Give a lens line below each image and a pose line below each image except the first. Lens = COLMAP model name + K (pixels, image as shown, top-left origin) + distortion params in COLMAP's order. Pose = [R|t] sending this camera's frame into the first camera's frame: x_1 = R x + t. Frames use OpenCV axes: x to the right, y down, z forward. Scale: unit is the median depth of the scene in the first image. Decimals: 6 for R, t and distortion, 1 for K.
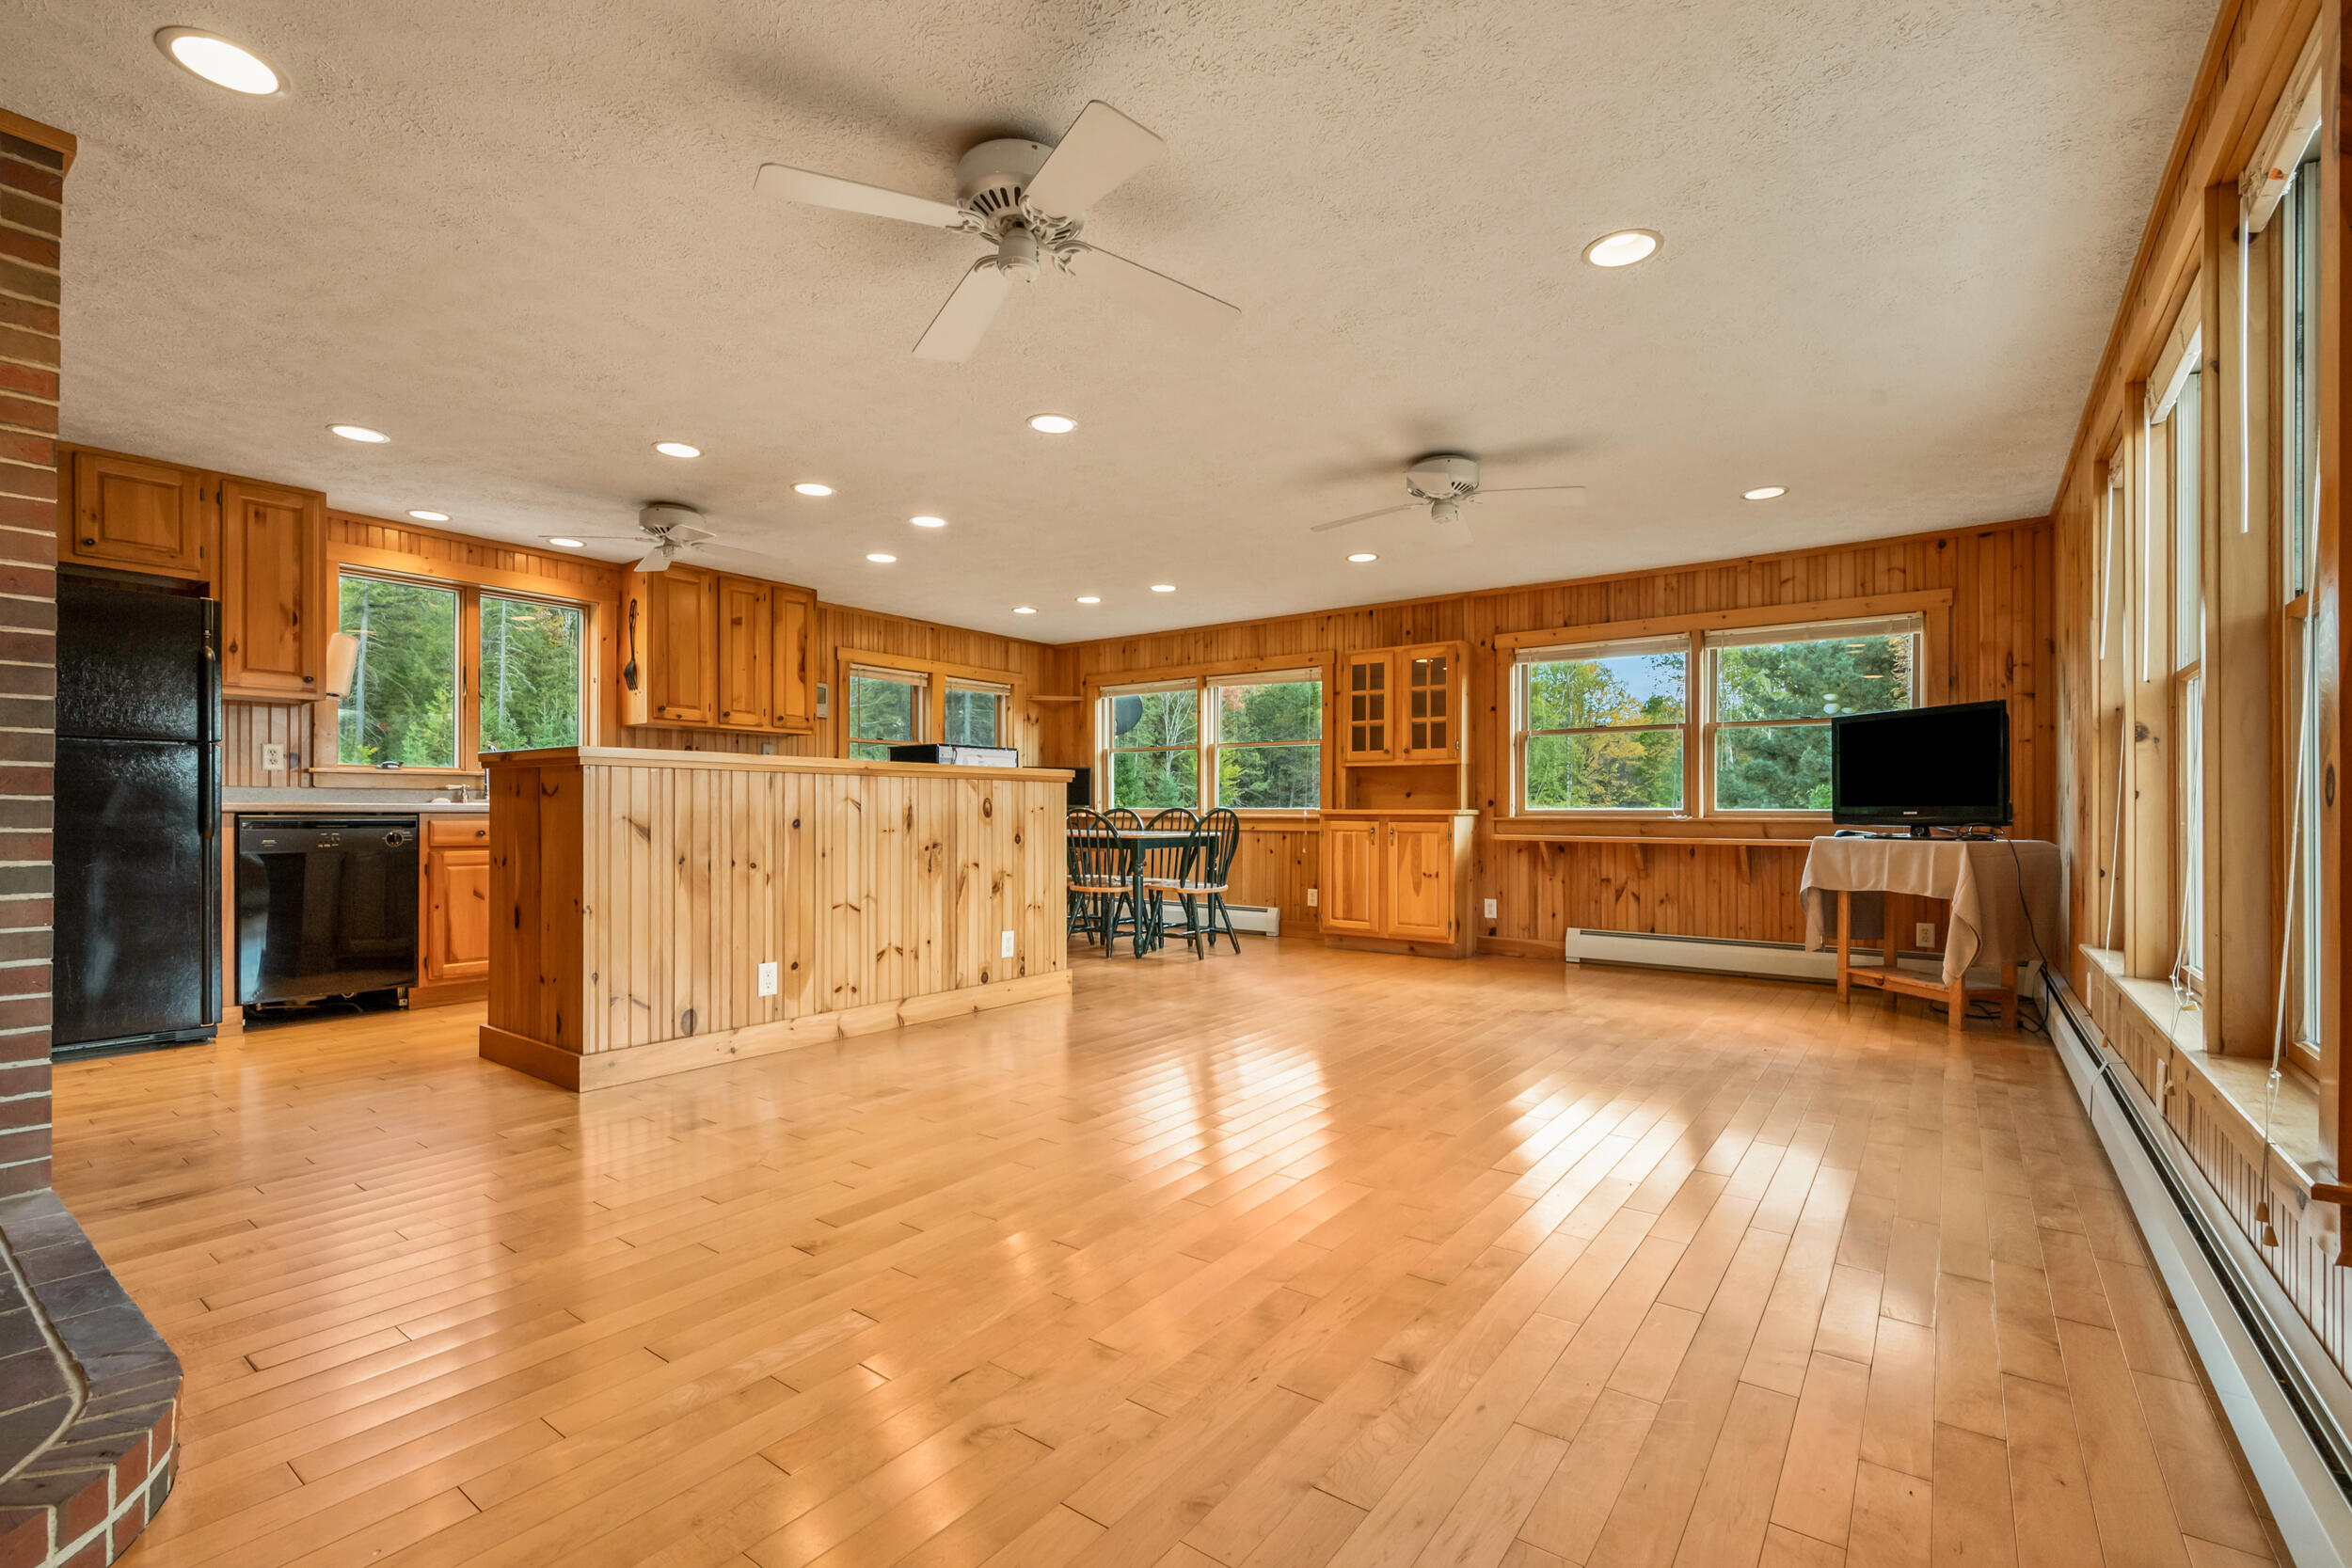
lens RADIAL K [[1031.9, 0, 1193.2], [0, 1031.9, 809.4], [0, 0, 1]] dist [-0.009985, 0.000433]
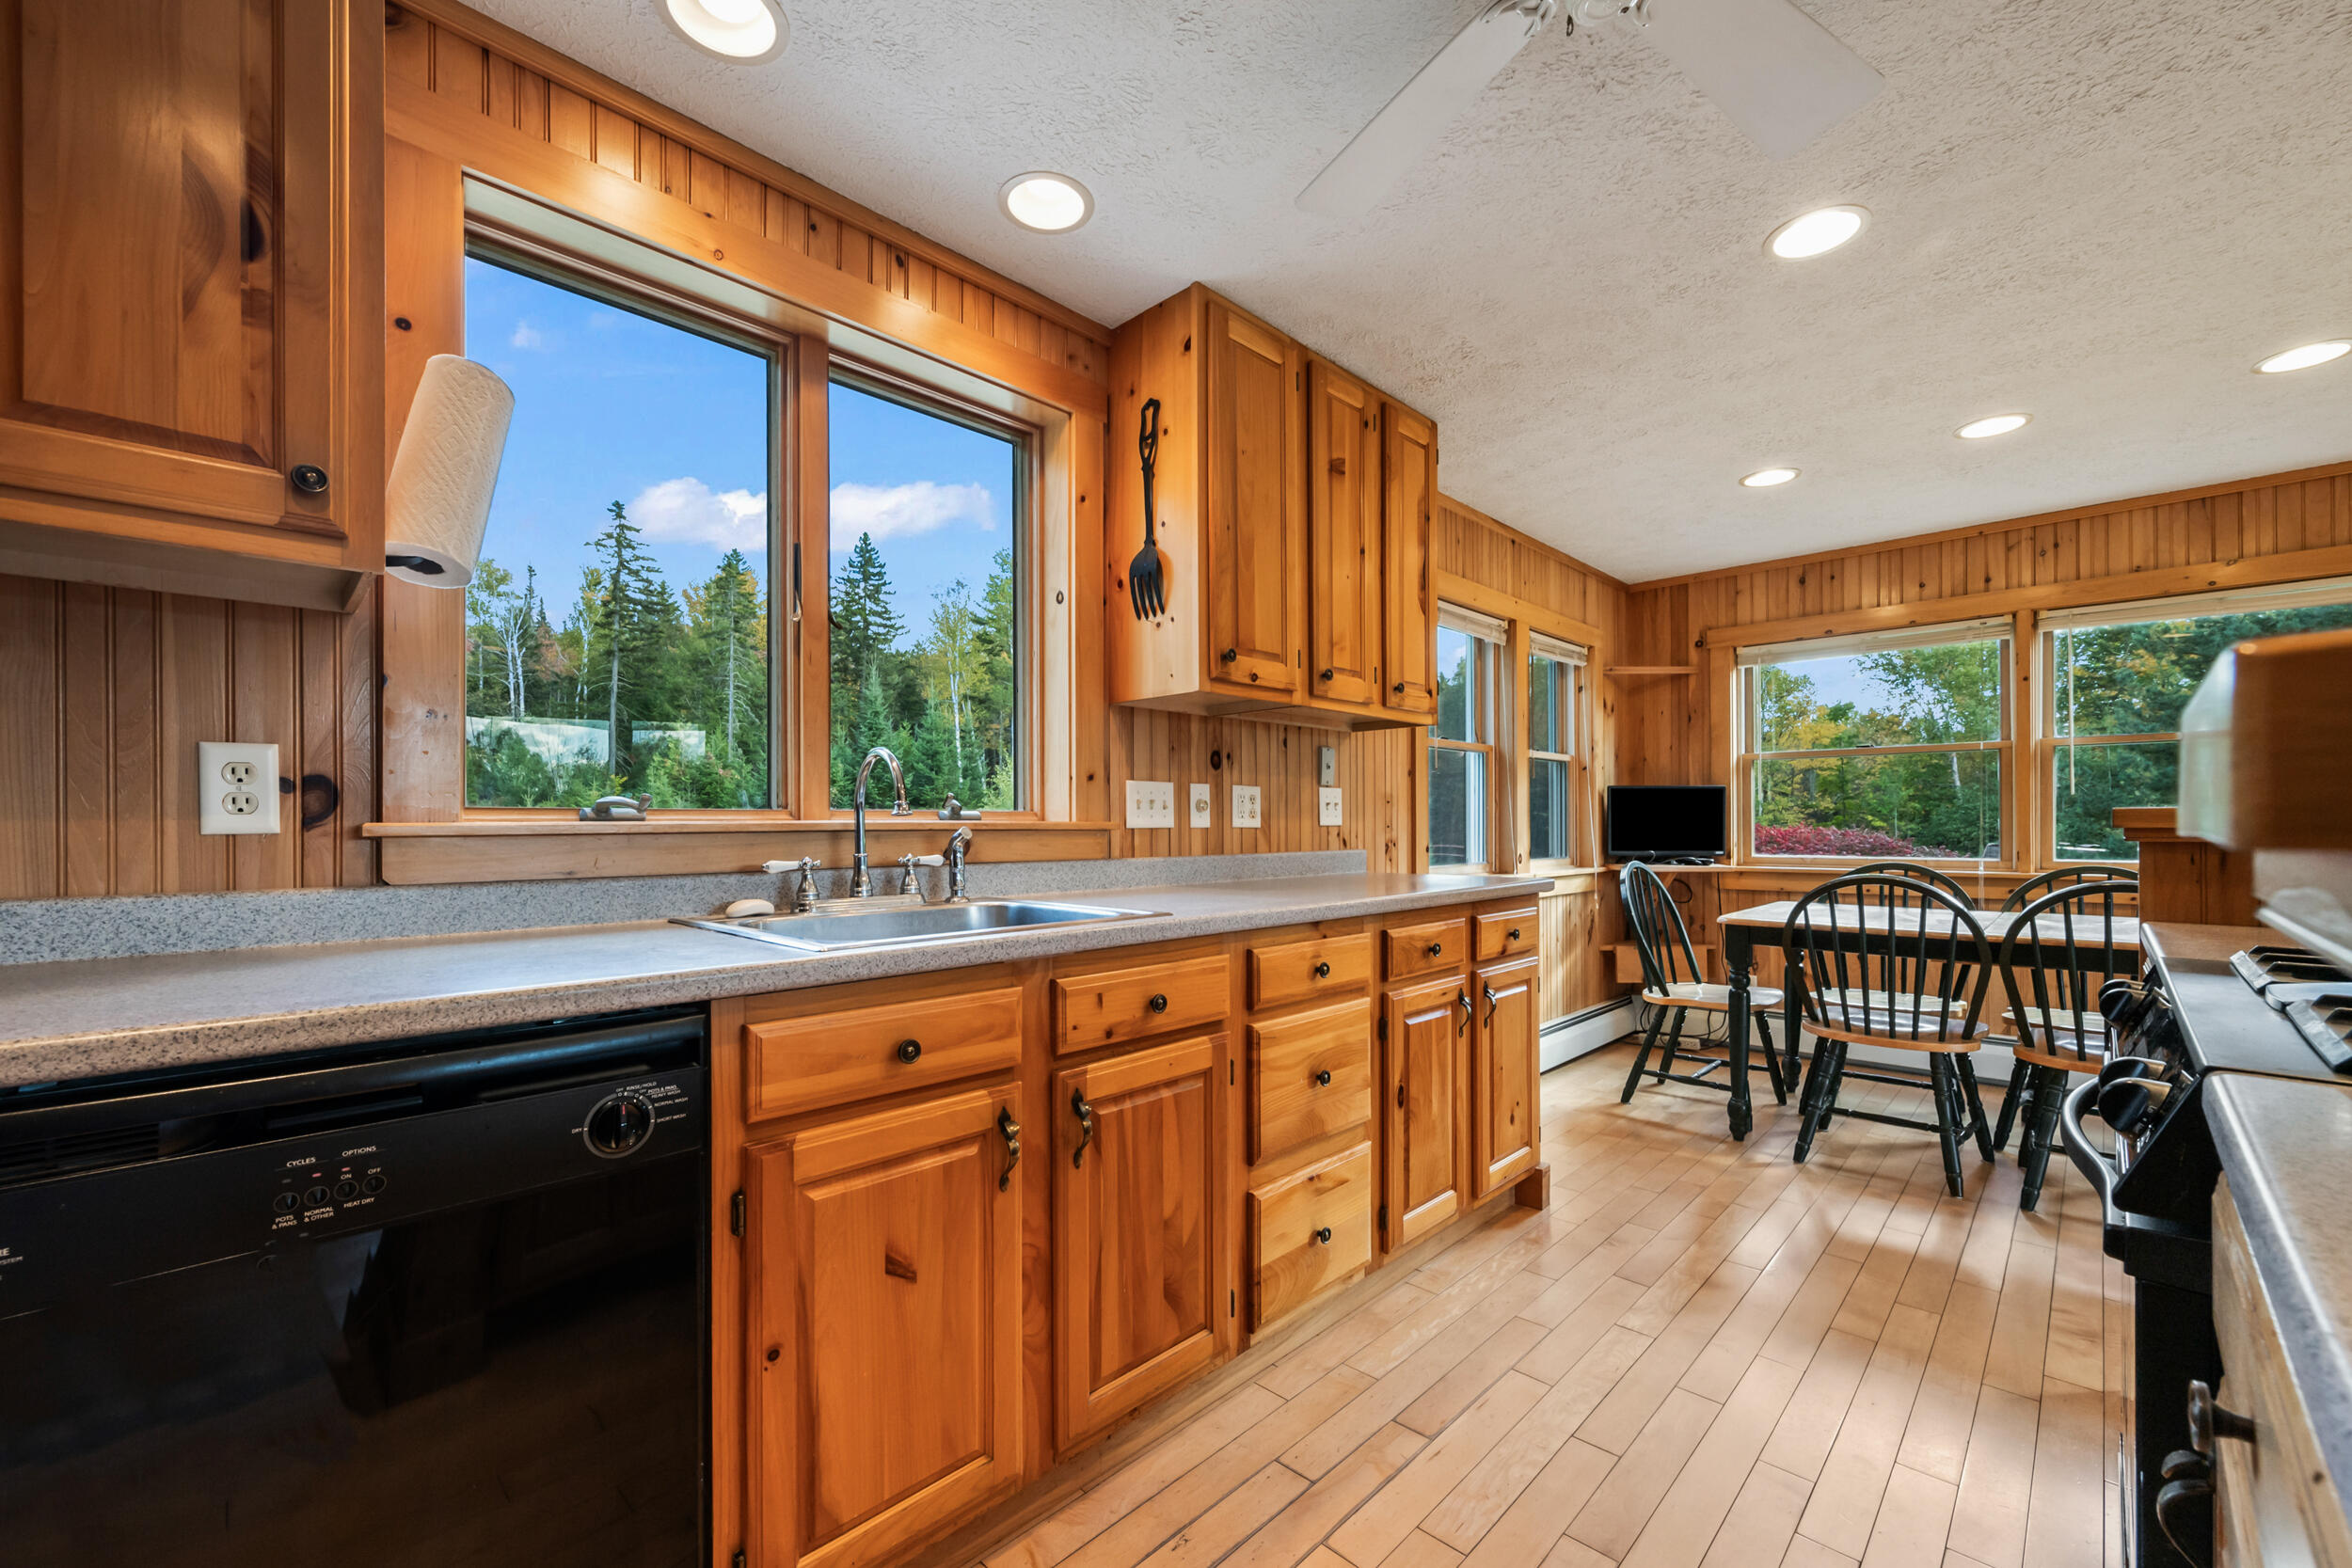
lens RADIAL K [[931.1, 0, 1158.7], [0, 931.1, 821.5], [0, 0, 1]] dist [-0.002972, 0.001363]
pose [[0.988132, -0.007964, -0.153398, -0.446176], [0.007530, 0.999966, -0.003410, -0.028997], [0.153420, 0.002215, 0.988159, 0.578511]]
